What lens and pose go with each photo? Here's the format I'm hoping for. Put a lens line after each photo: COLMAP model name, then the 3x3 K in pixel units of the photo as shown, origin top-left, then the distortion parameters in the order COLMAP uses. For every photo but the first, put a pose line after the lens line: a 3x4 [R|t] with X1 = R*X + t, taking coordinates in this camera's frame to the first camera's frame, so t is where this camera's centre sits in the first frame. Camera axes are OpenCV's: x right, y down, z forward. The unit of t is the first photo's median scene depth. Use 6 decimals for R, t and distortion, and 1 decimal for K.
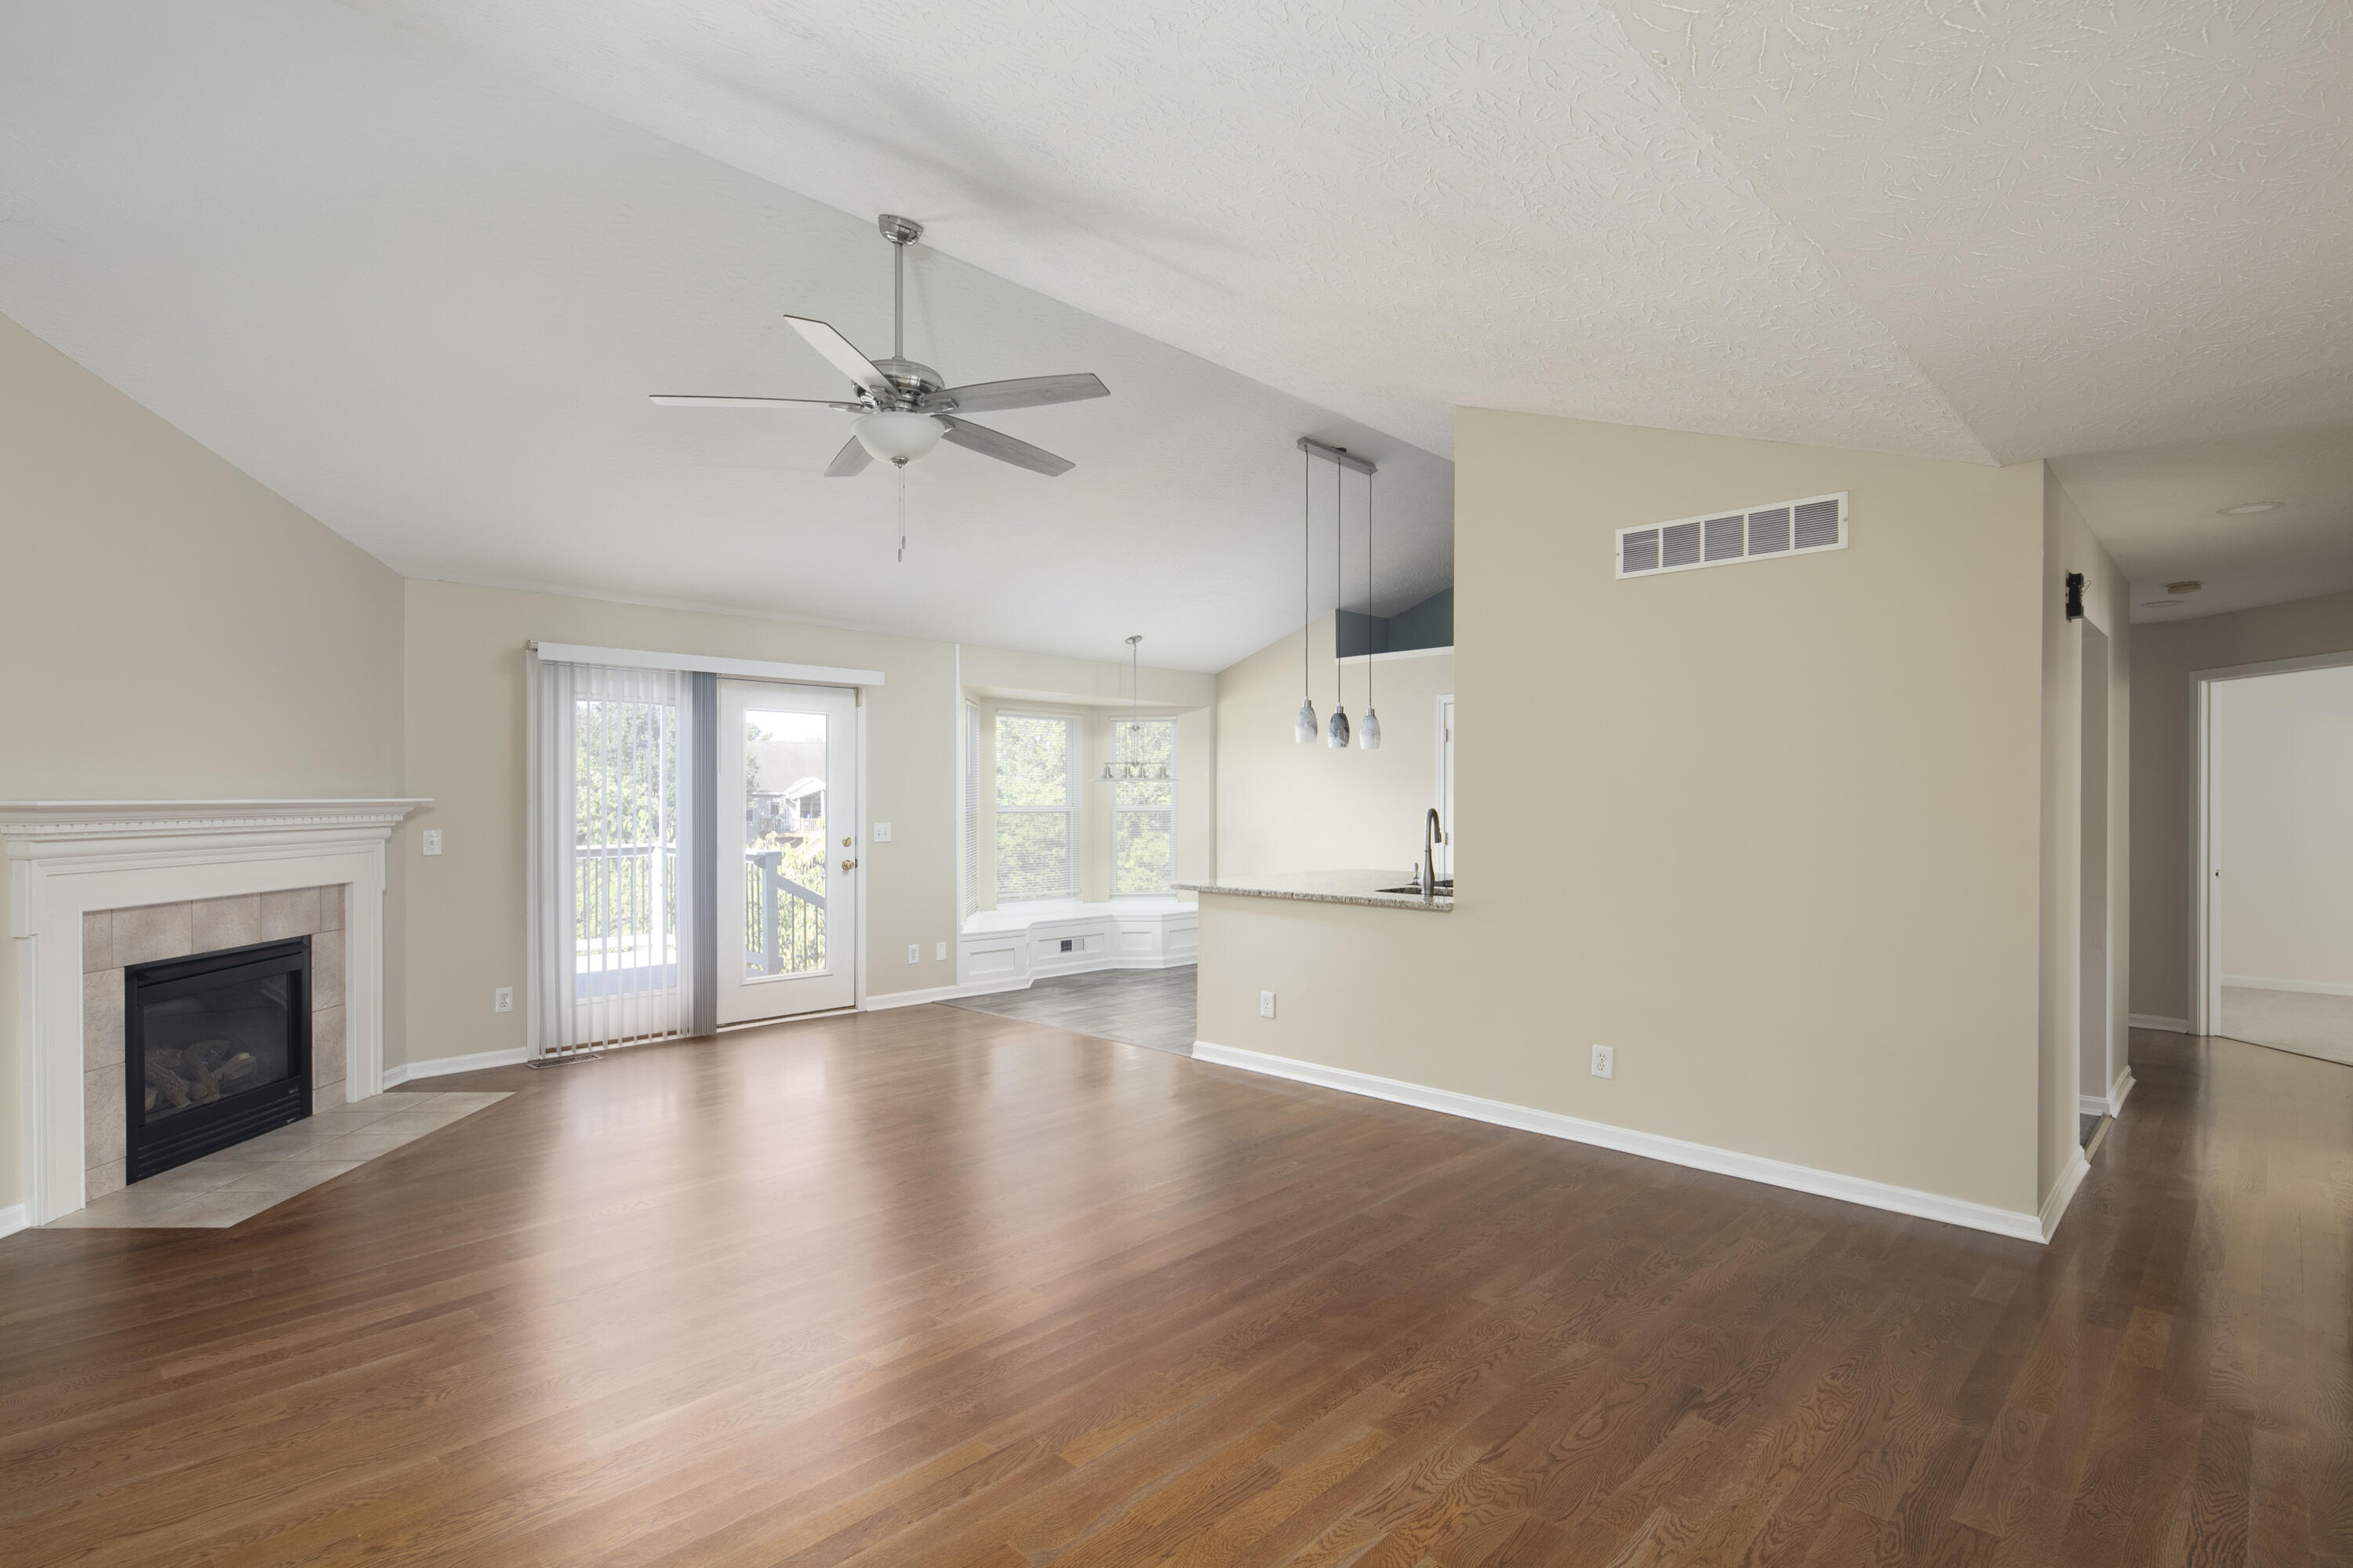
lens RADIAL K [[1142.1, 0, 1167.9], [0, 1142.1, 801.5], [0, 0, 1]] dist [0.018310, -0.011747]
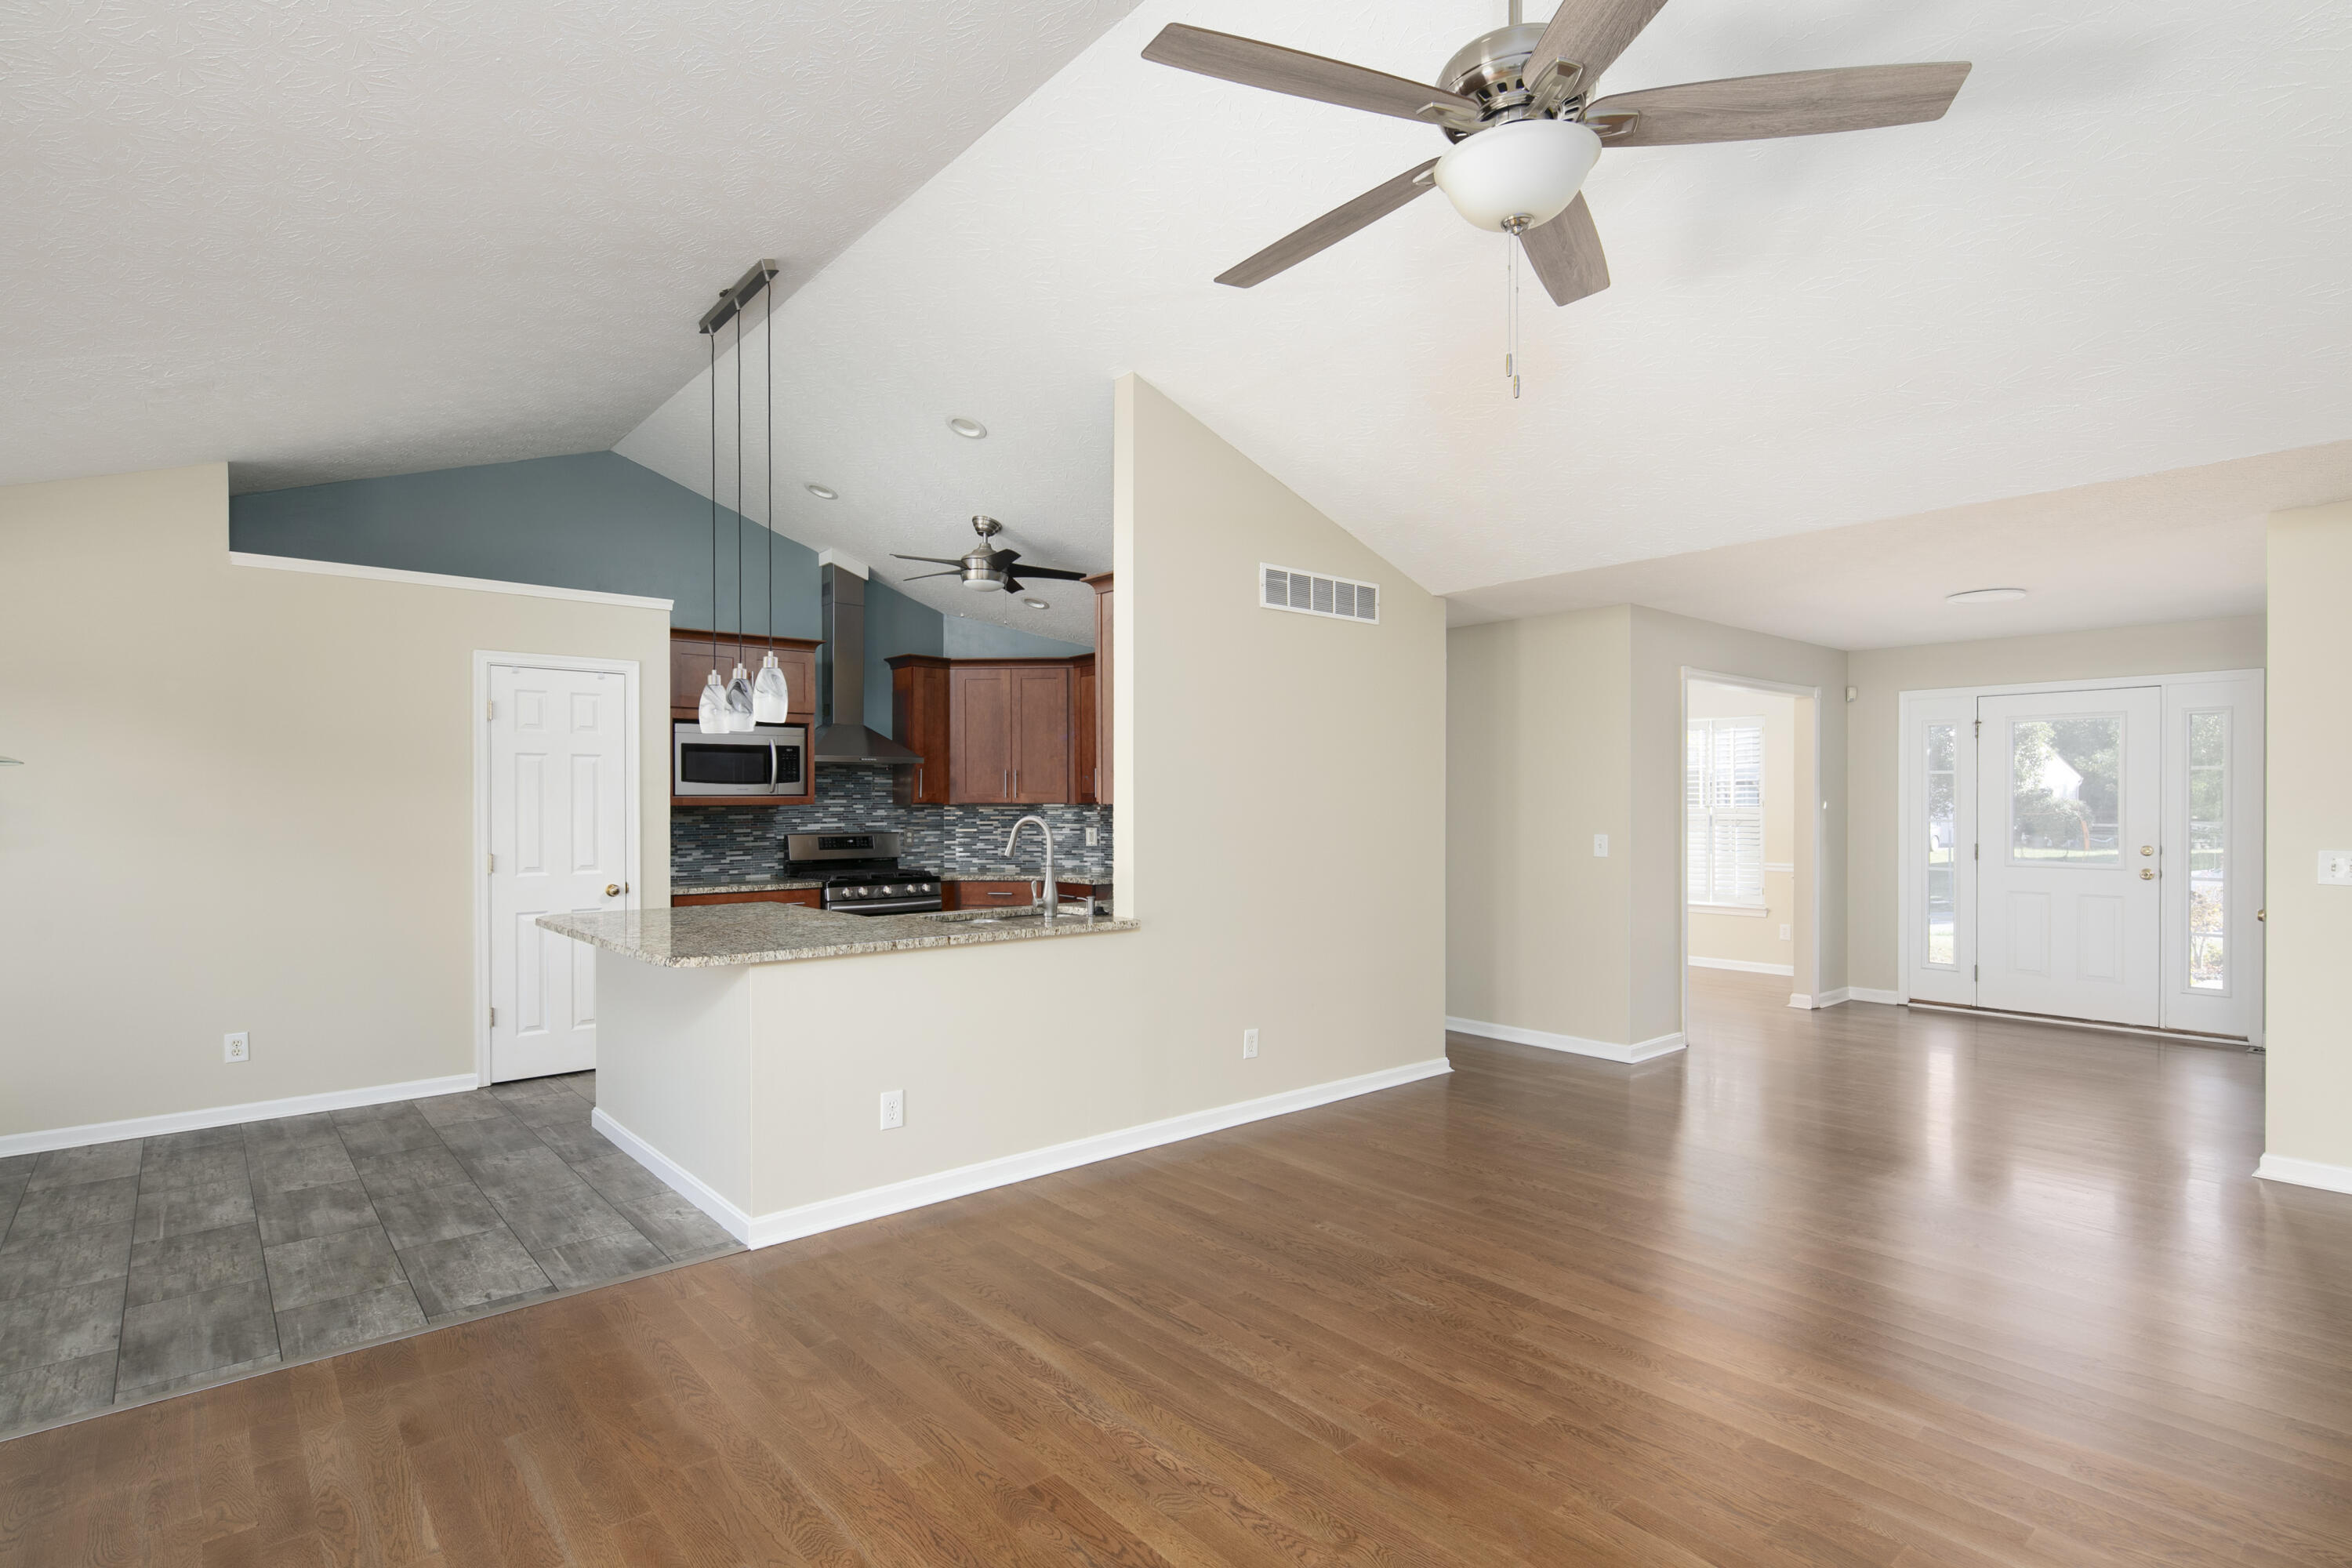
lens RADIAL K [[1141.5, 0, 1180.7], [0, 1141.5, 816.3], [0, 0, 1]] dist [0.018310, -0.011747]
pose [[0.092681, -0.009548, 0.995650, -0.633837], [0.003808, 0.999950, 0.009235, -0.001001], [-0.995689, 0.002936, 0.092712, 0.857218]]
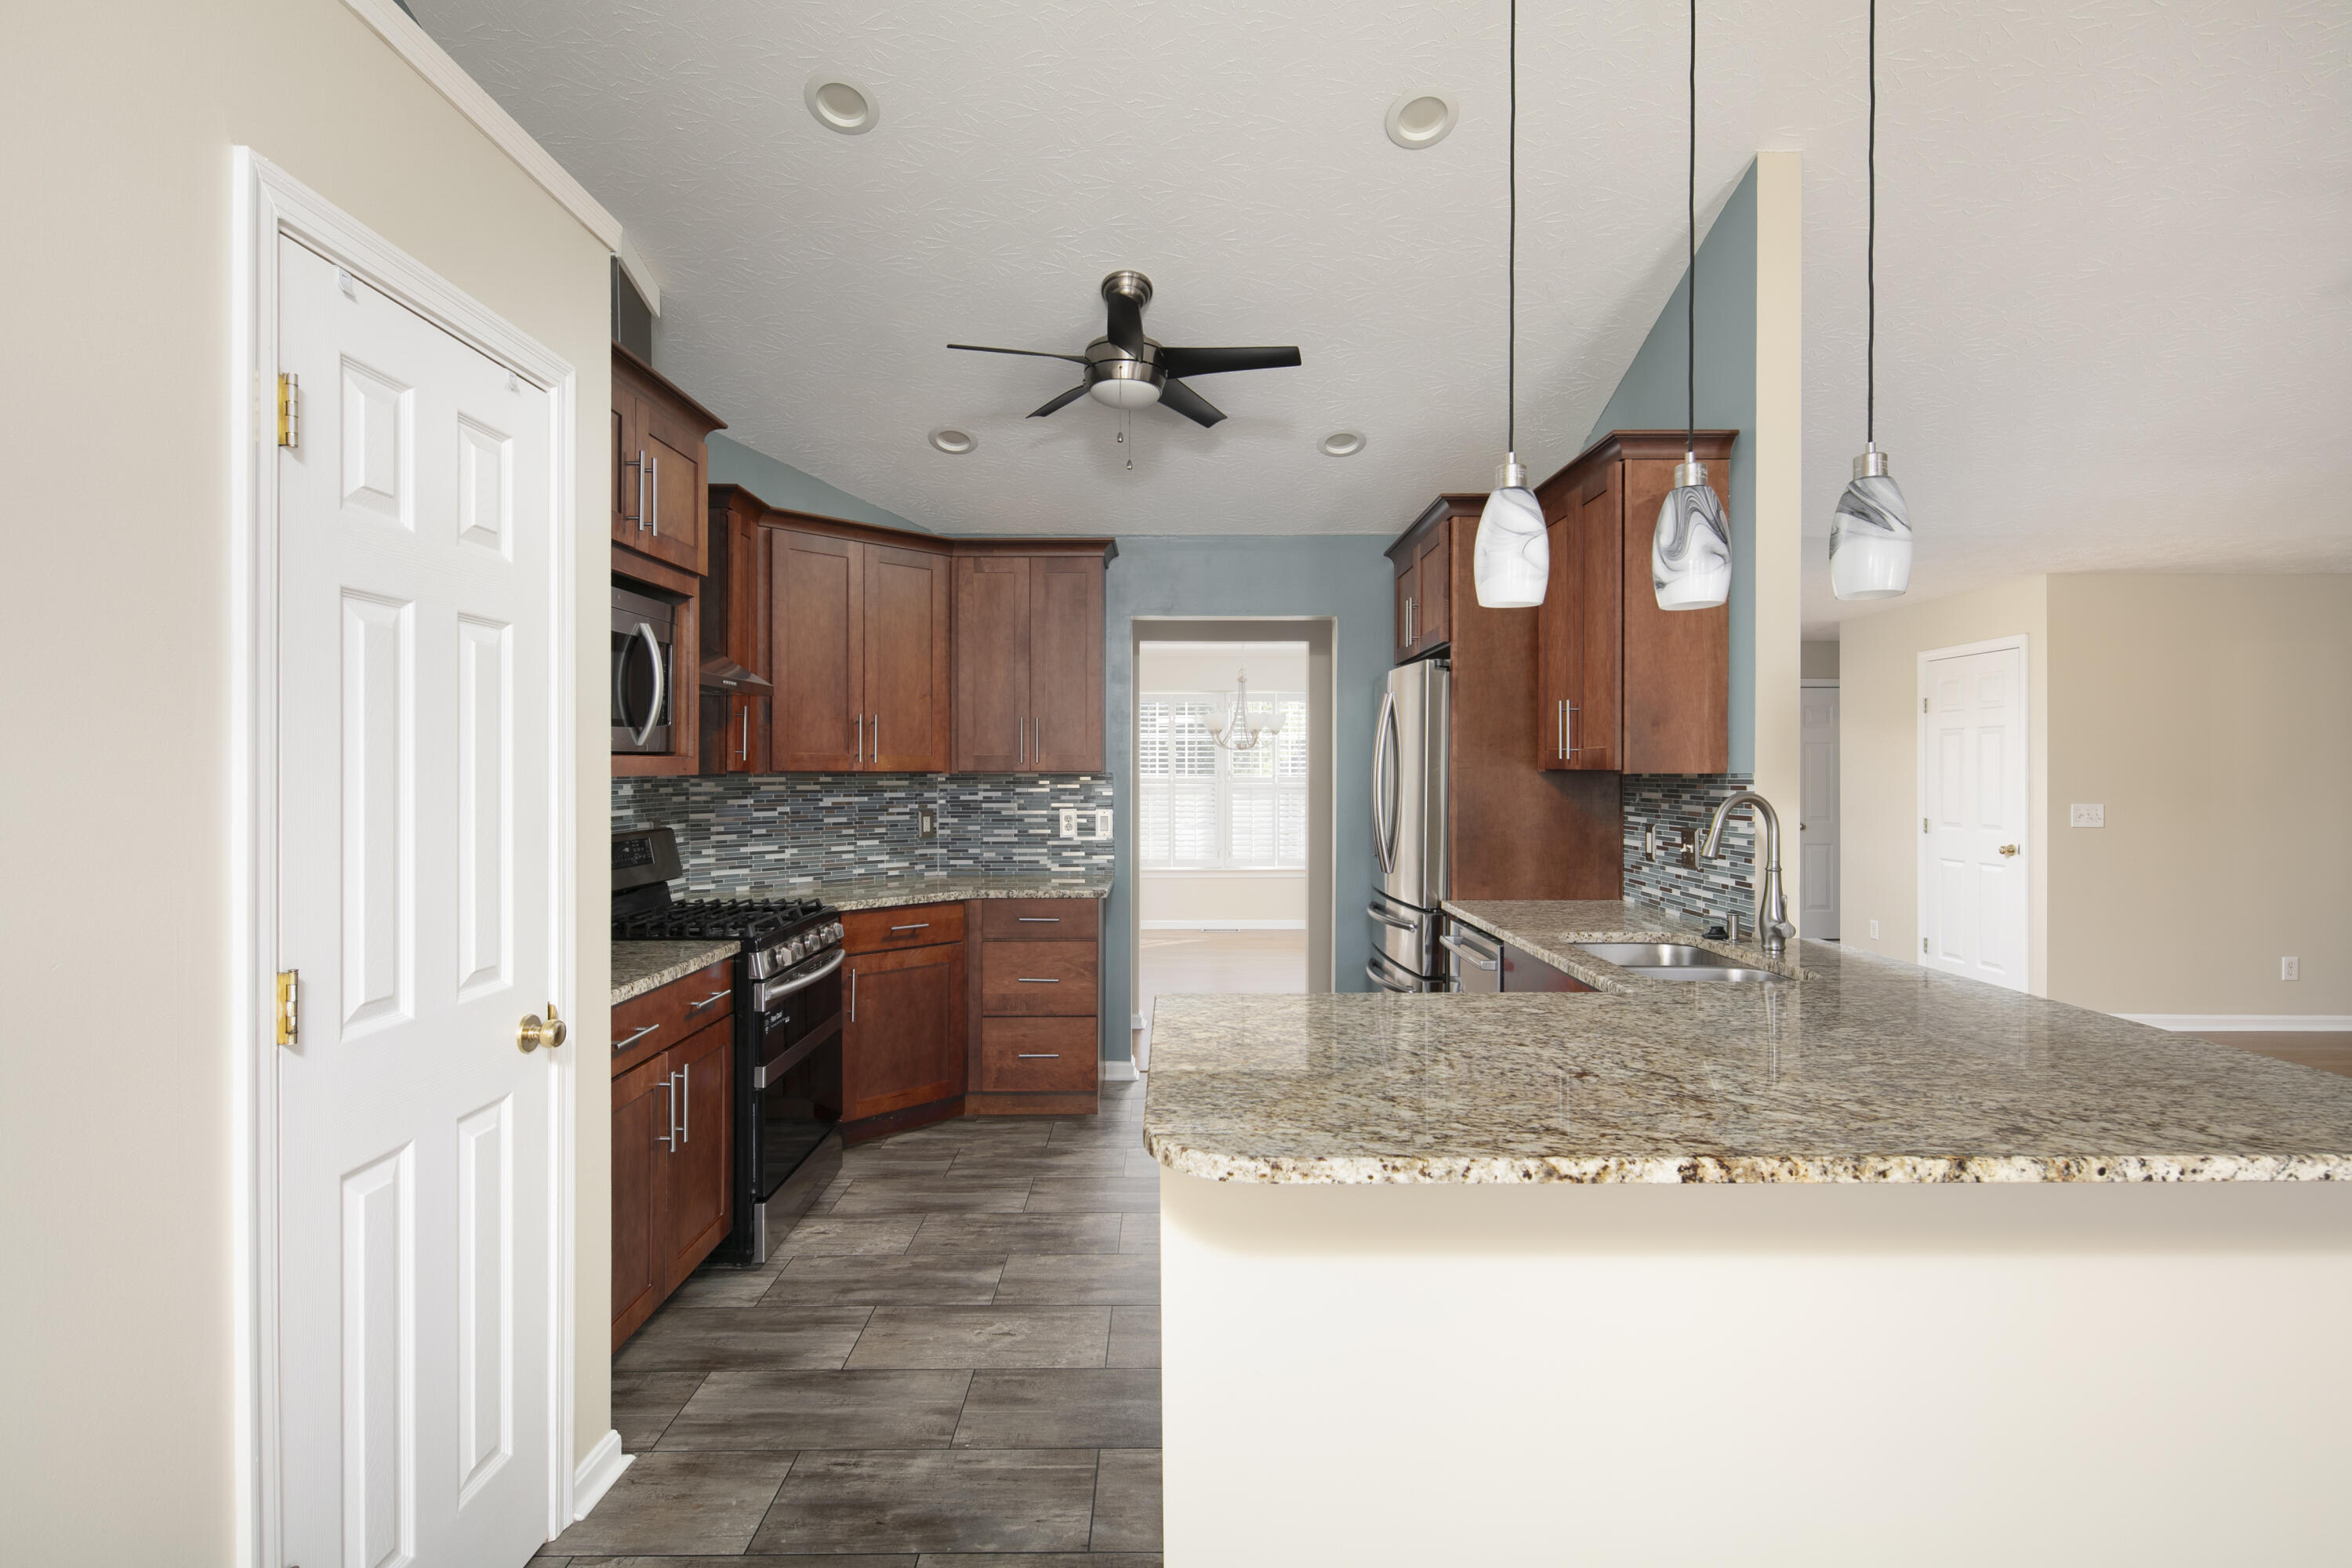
lens RADIAL K [[1141.5, 0, 1175.6], [0, 1141.5, 777.6], [0, 0, 1]] dist [0.018310, -0.011747]
pose [[-0.694373, -0.002700, 0.719610, 0.037034], [0.003060, 0.999973, 0.006705, -0.005575], [-0.719608, 0.006858, -0.694346, 1.647976]]
